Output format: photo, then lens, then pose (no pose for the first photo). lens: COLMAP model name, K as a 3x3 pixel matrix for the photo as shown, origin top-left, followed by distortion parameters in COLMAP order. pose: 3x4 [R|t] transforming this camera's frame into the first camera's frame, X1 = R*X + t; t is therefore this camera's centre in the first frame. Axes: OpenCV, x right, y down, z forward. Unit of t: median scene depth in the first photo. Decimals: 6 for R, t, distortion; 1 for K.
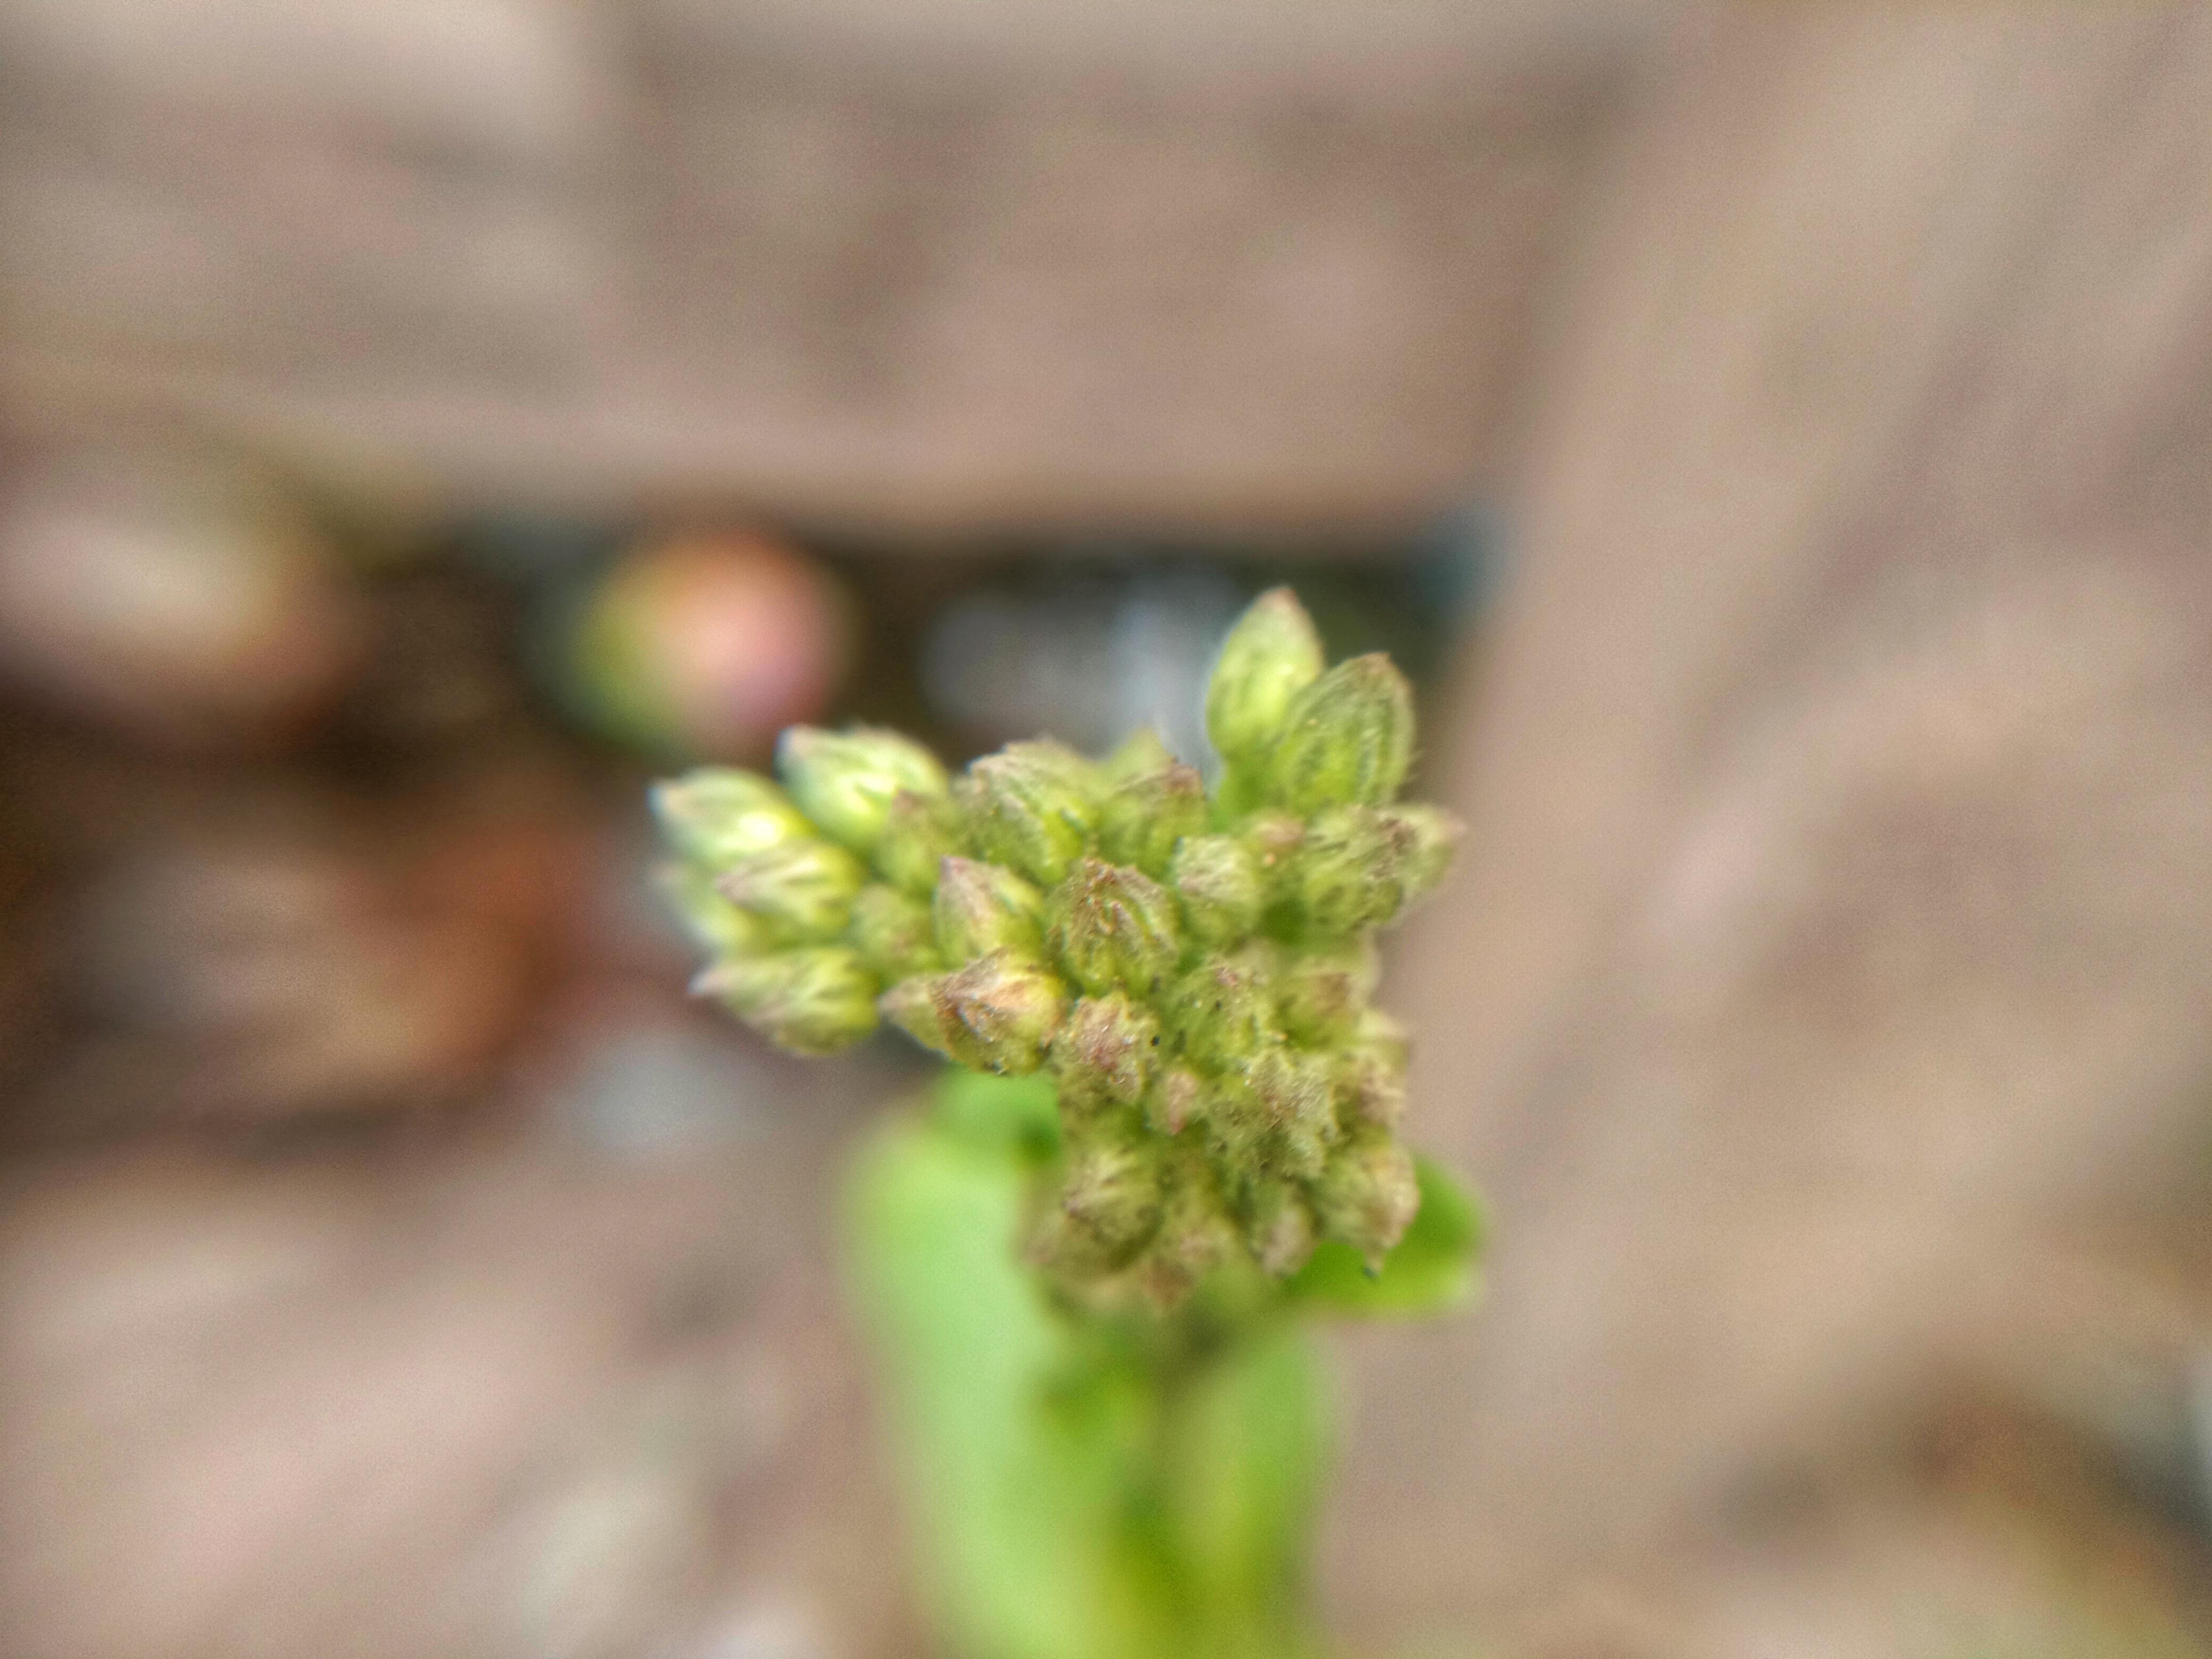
lens RADIAL K [[1664.1, 0, 1106.0], [0, 1664.1, 829.5], [0, 0, 1]] dist [0.000367, 0.000458]
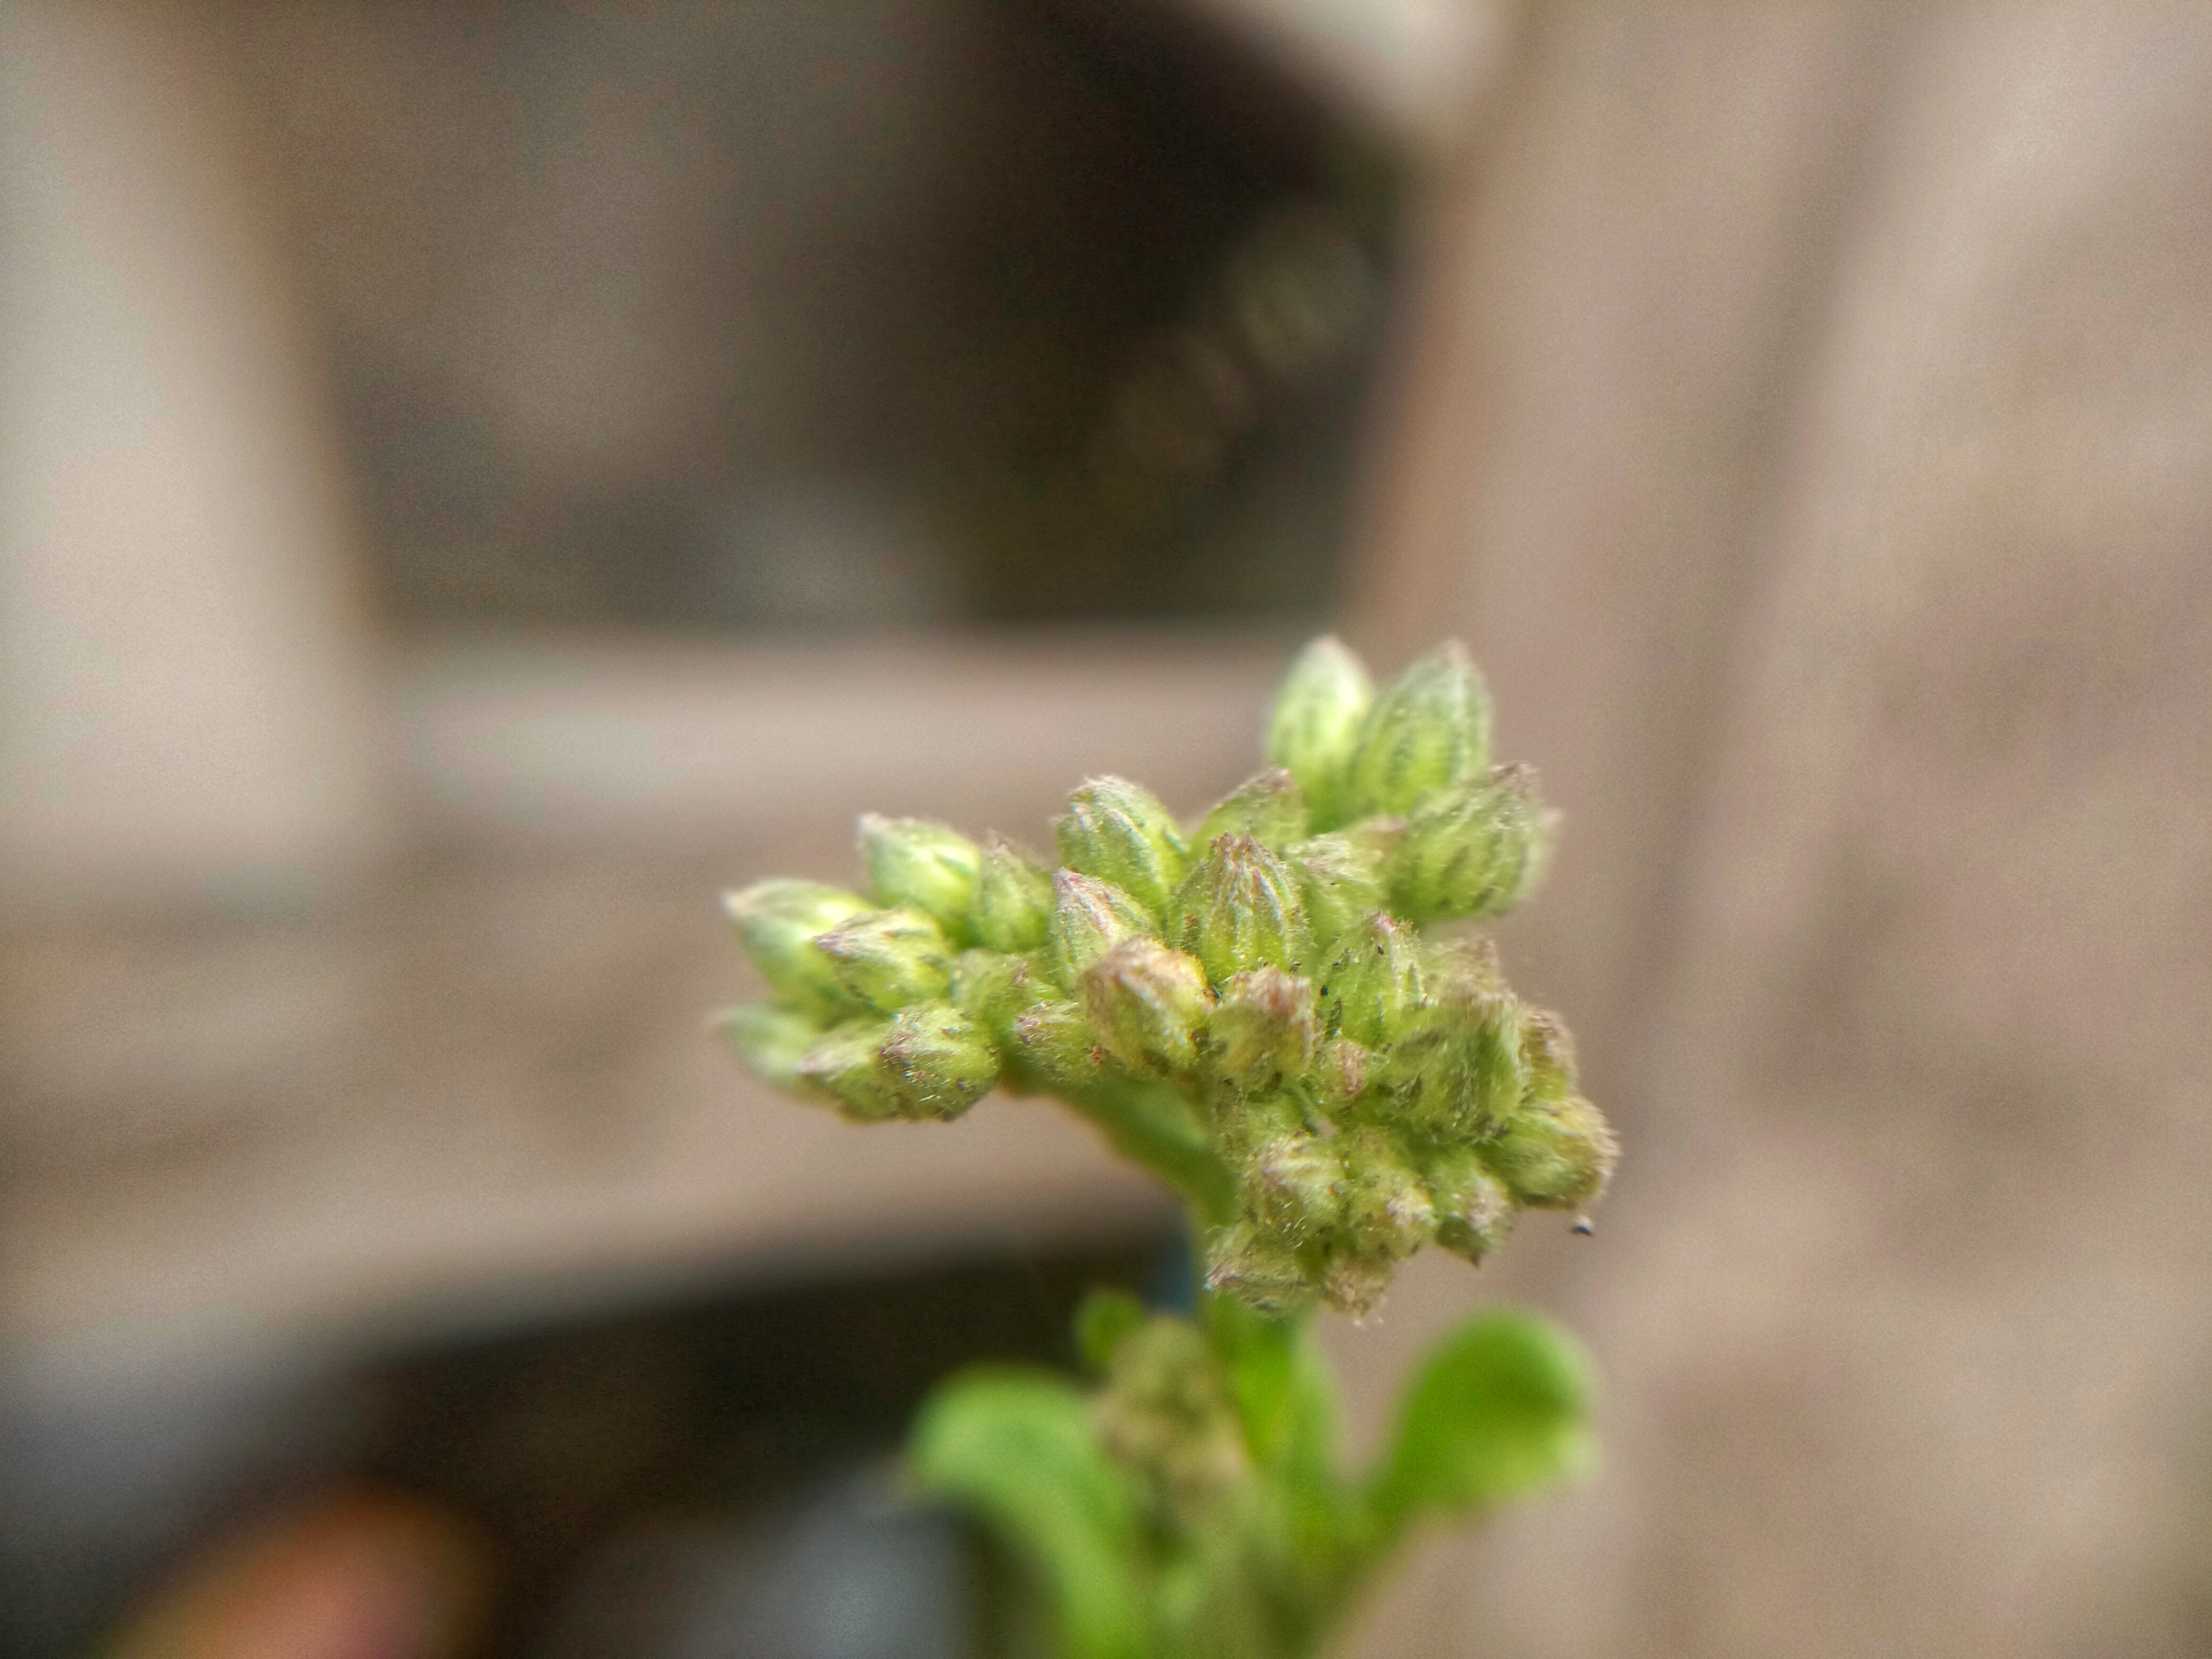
lens RADIAL K [[1664.1, 0, 1106.0], [0, 1664.1, 829.5], [0, 0, 1]] dist [0.000367, 0.000458]
pose [[0.989951, -0.105519, 0.094143, -0.160238], [0.125312, 0.963089, -0.238236, 0.228556], [-0.065530, 0.247639, 0.966634, 0.053617]]
